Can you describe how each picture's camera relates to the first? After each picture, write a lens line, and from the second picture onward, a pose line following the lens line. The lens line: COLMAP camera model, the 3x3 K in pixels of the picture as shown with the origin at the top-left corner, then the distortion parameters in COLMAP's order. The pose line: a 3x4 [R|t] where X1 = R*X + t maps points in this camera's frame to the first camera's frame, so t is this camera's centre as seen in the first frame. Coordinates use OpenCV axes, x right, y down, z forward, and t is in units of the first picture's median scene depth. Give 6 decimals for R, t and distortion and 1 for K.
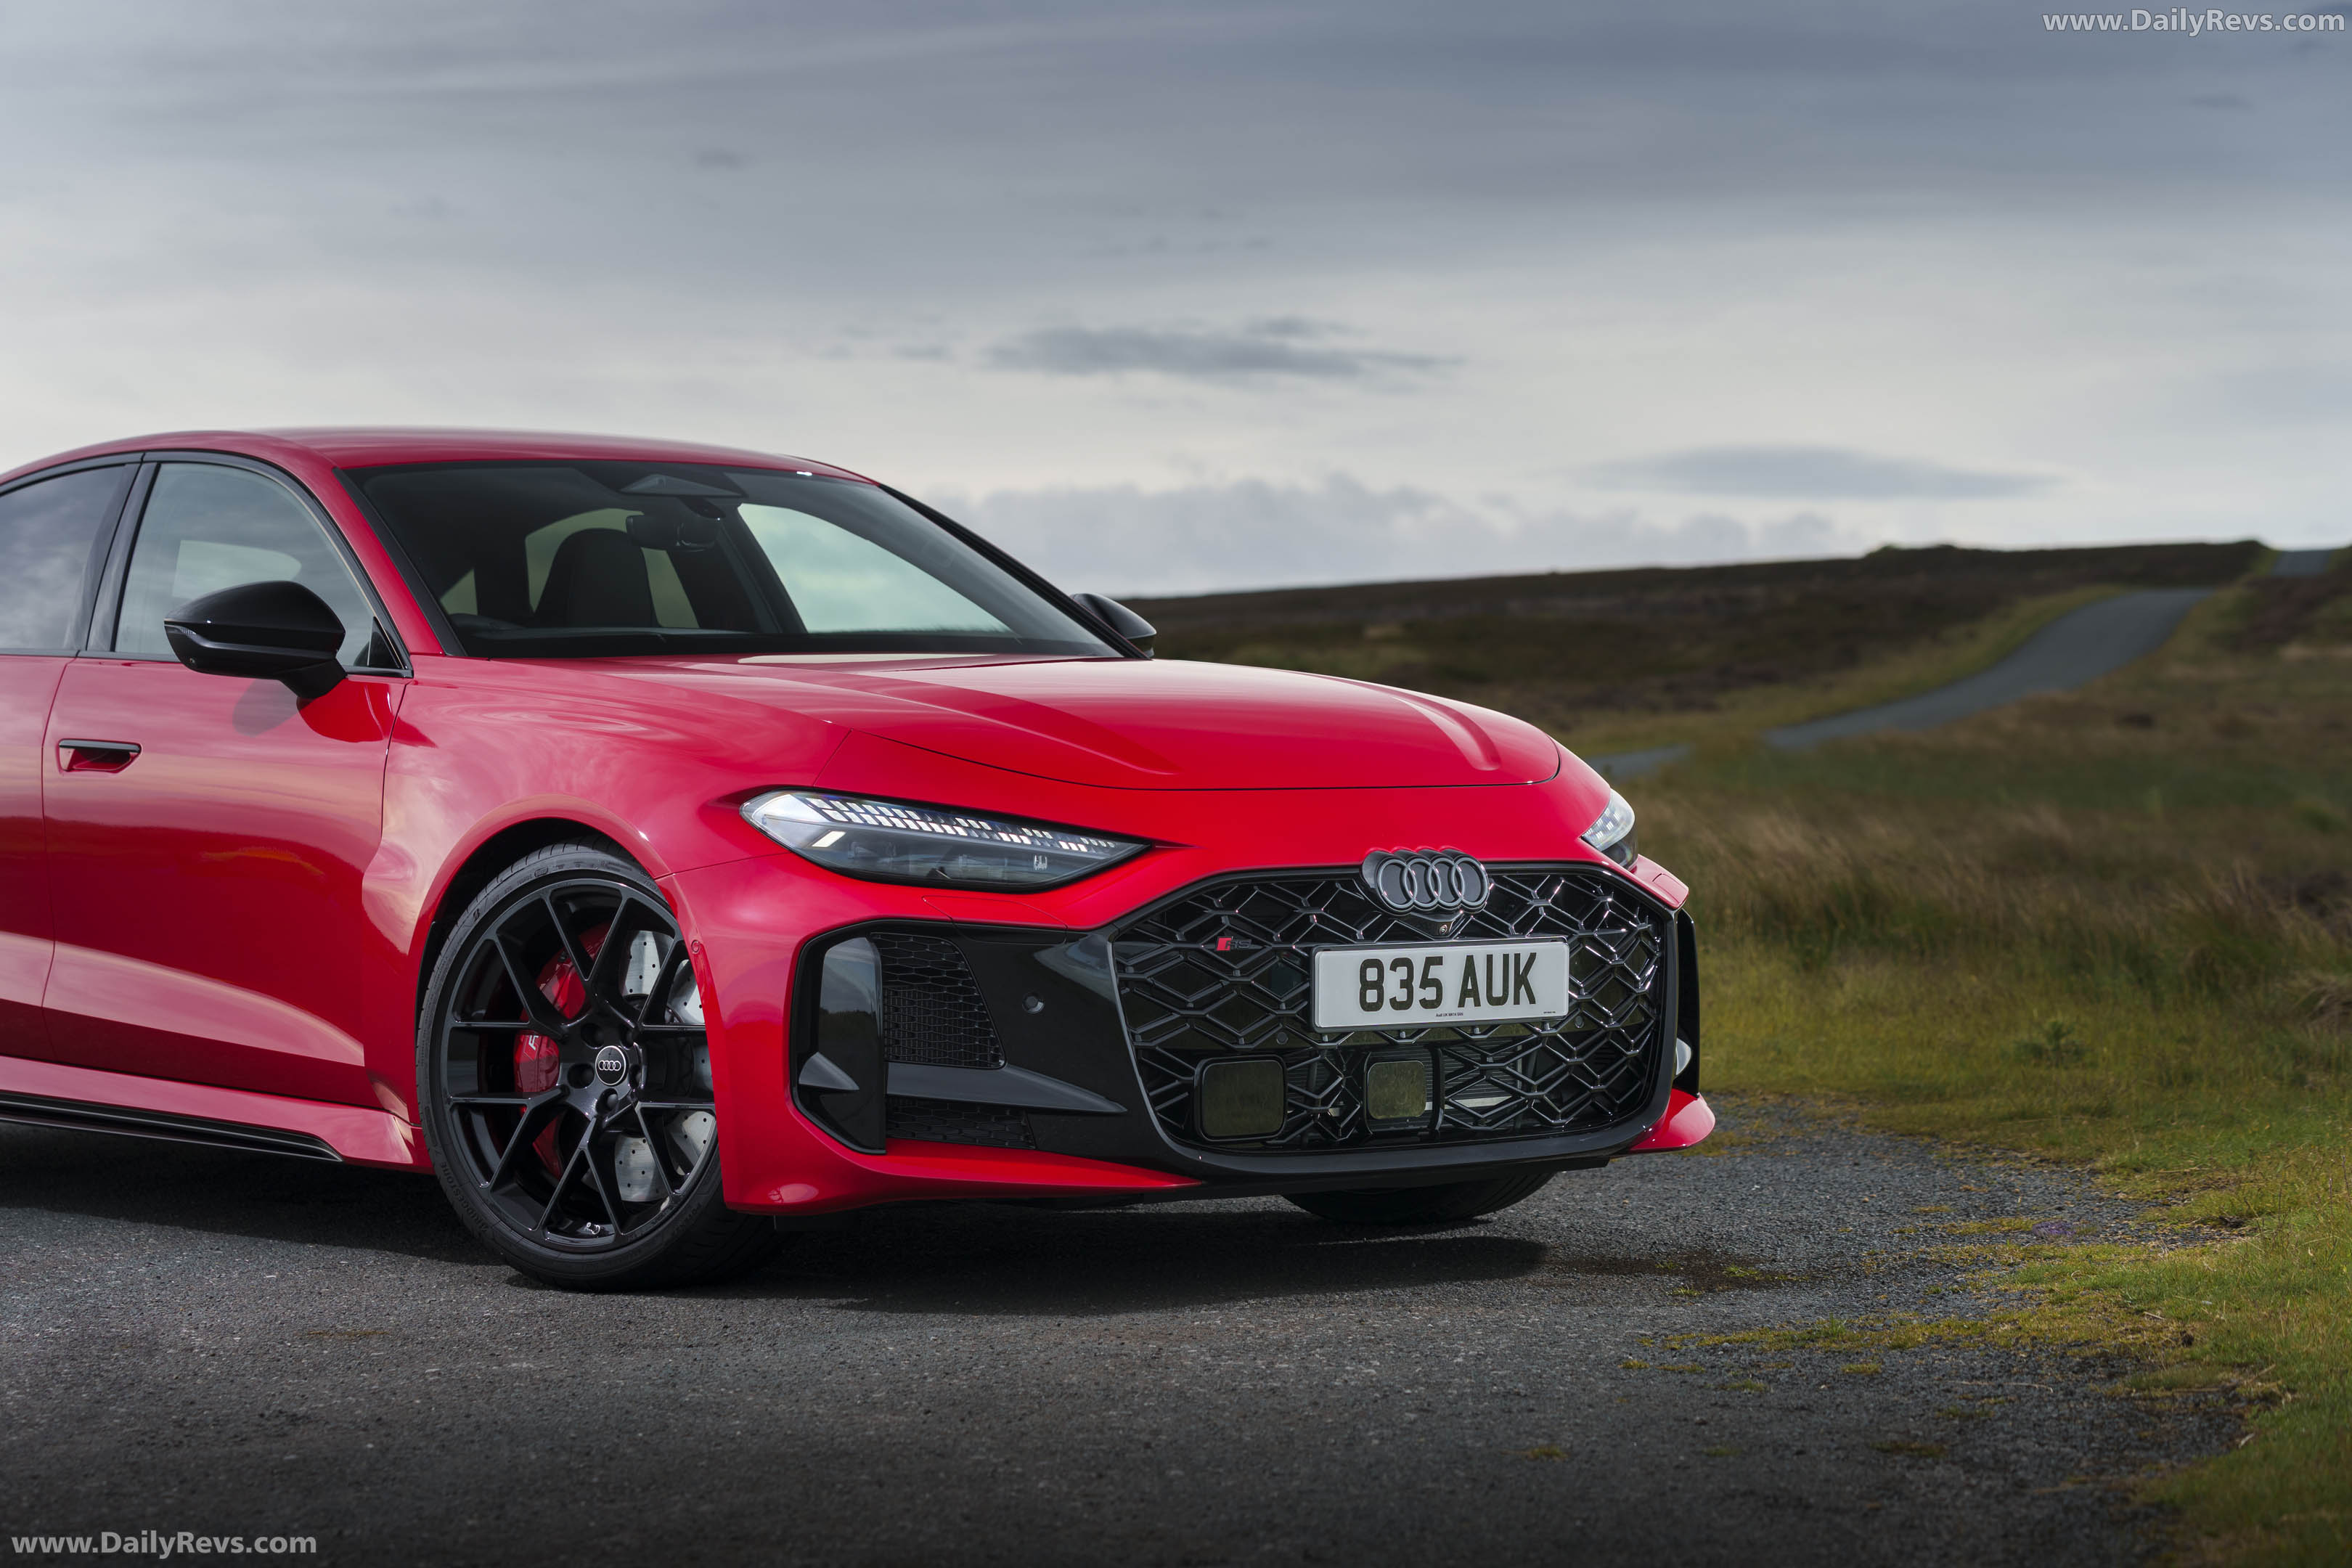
lens RADIAL K [[5029.0, 0, 1180.7], [0, 5029.0, 782.9], [0, 0, 1]] dist [-0.078829, 0.000000]
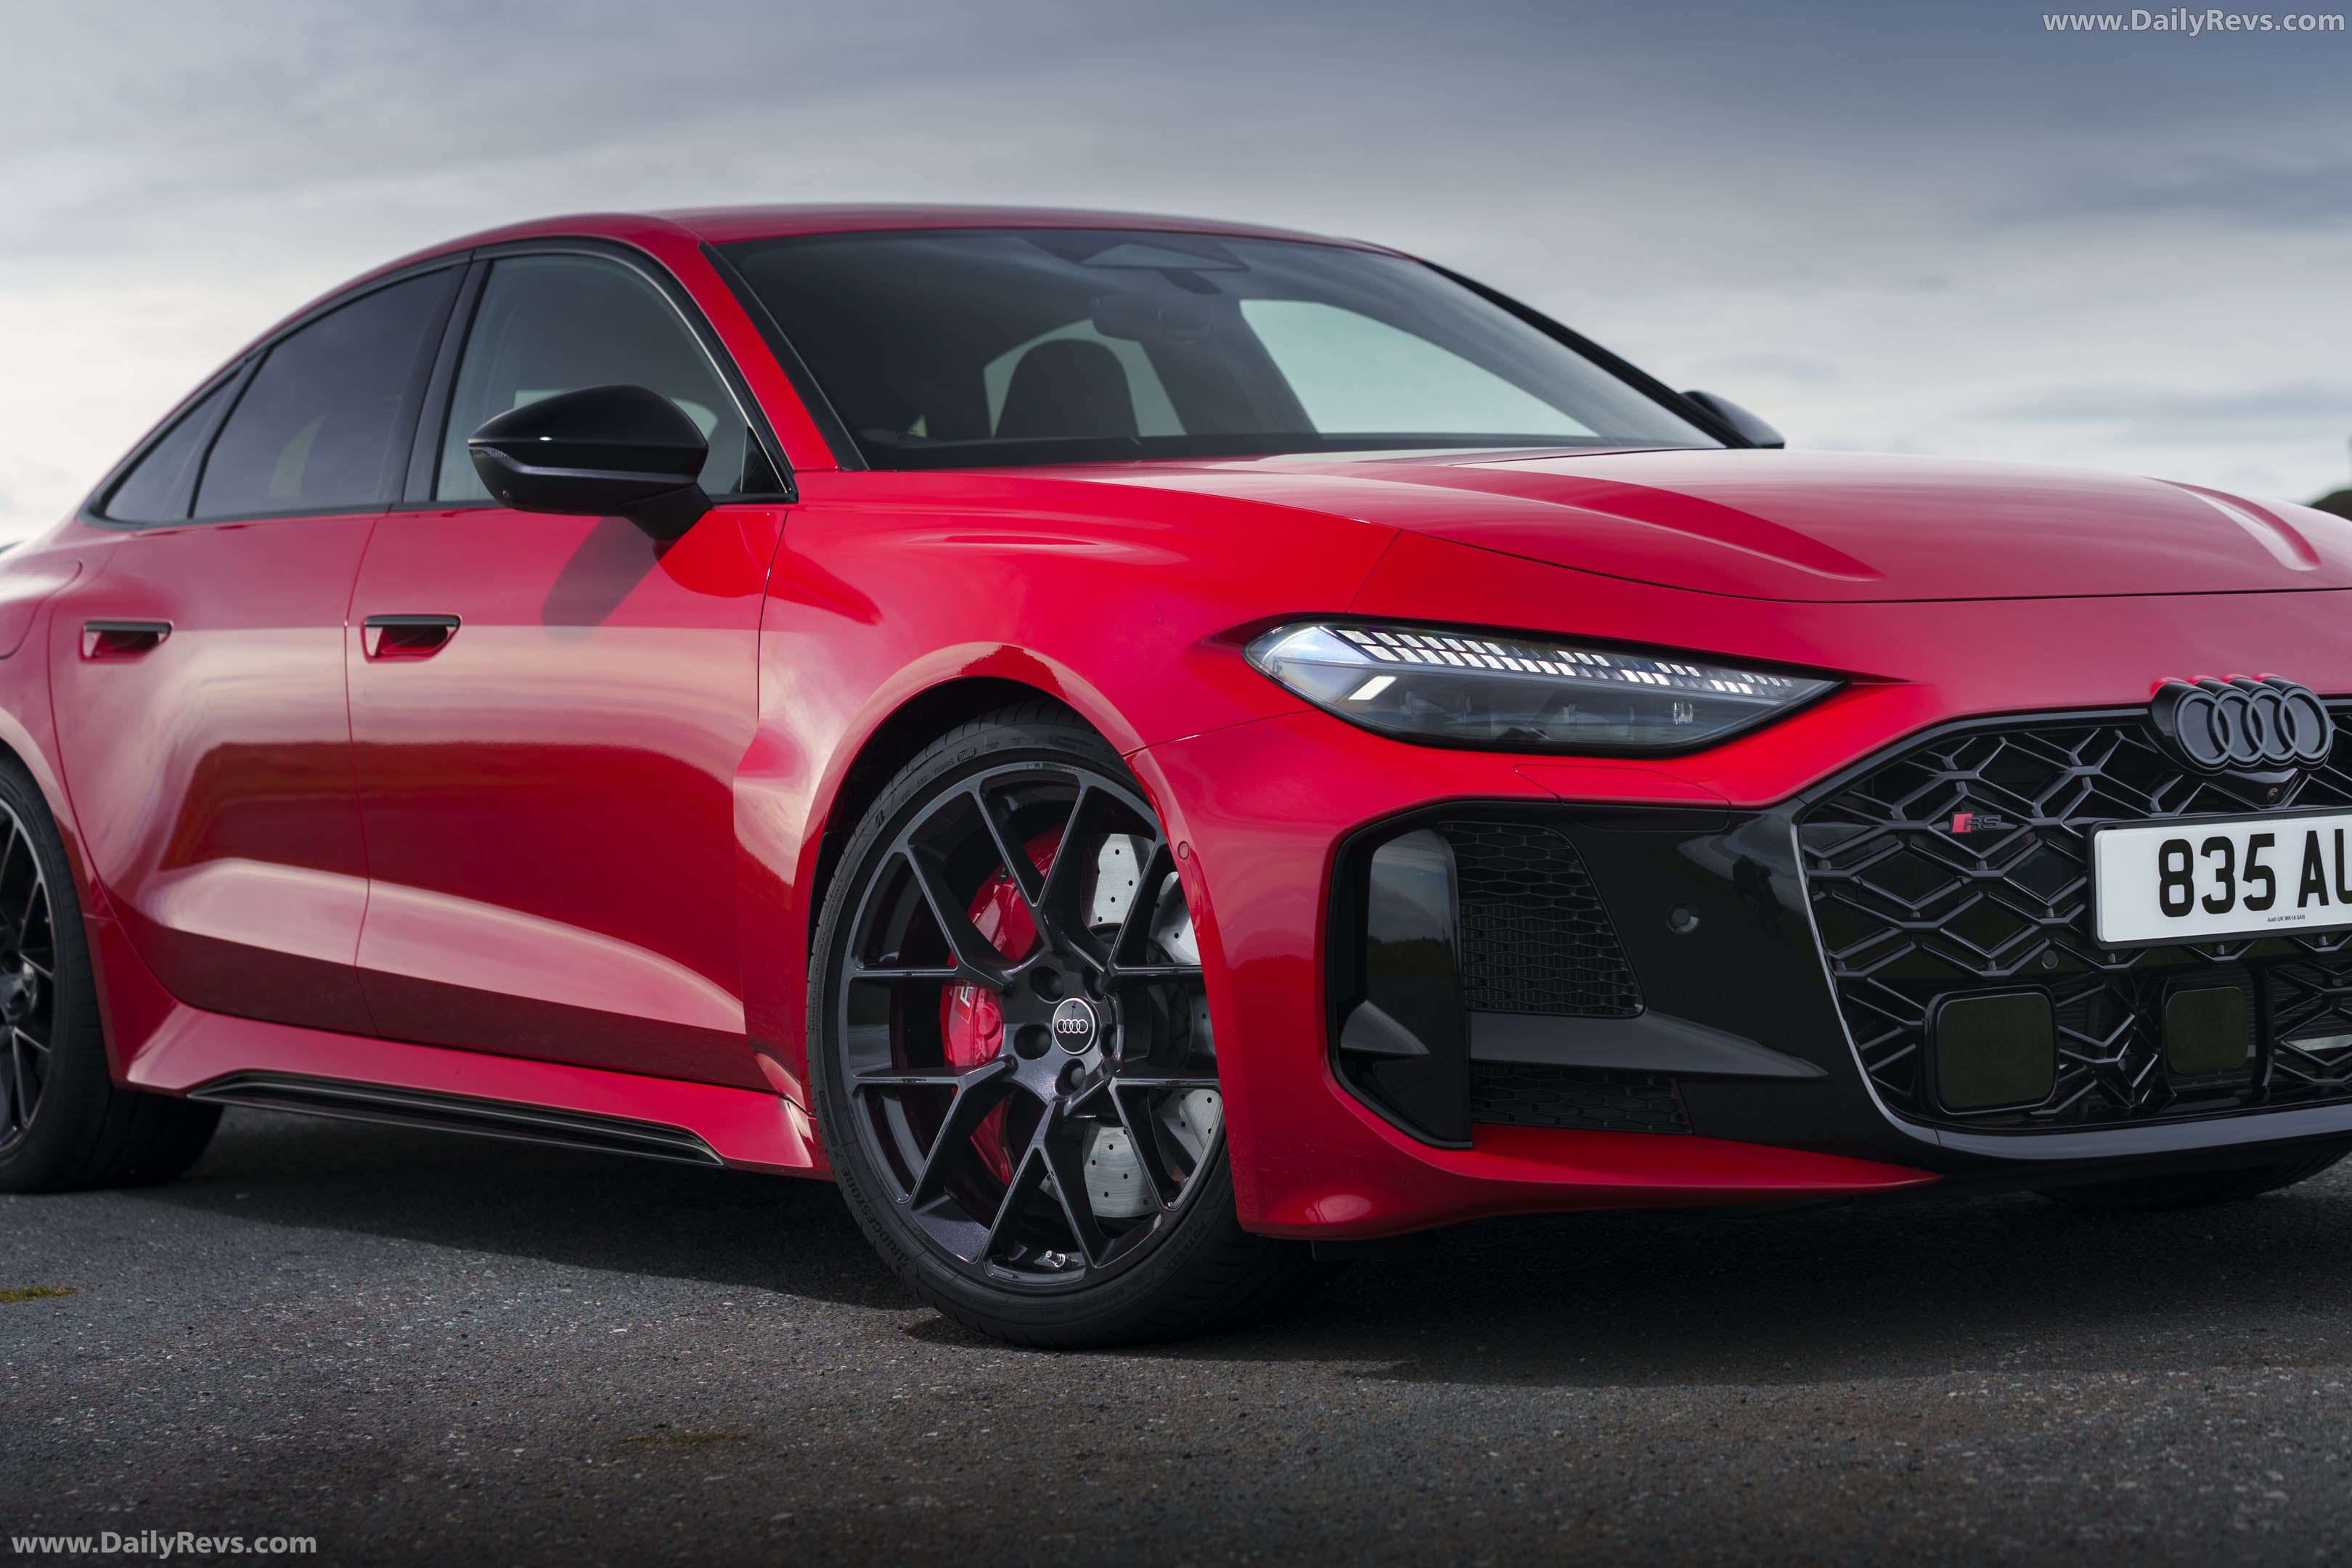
lens RADIAL K [[5111.4, 0, 1178.2], [0, 5111.4, 782.6], [0, 0, 1]] dist [0.002097, 0.000000]
pose [[0.993777, -0.032383, -0.106573, -0.021830], [0.033865, 0.999353, 0.012119, 0.014247], [0.106111, -0.015652, 0.994231, 0.295013]]
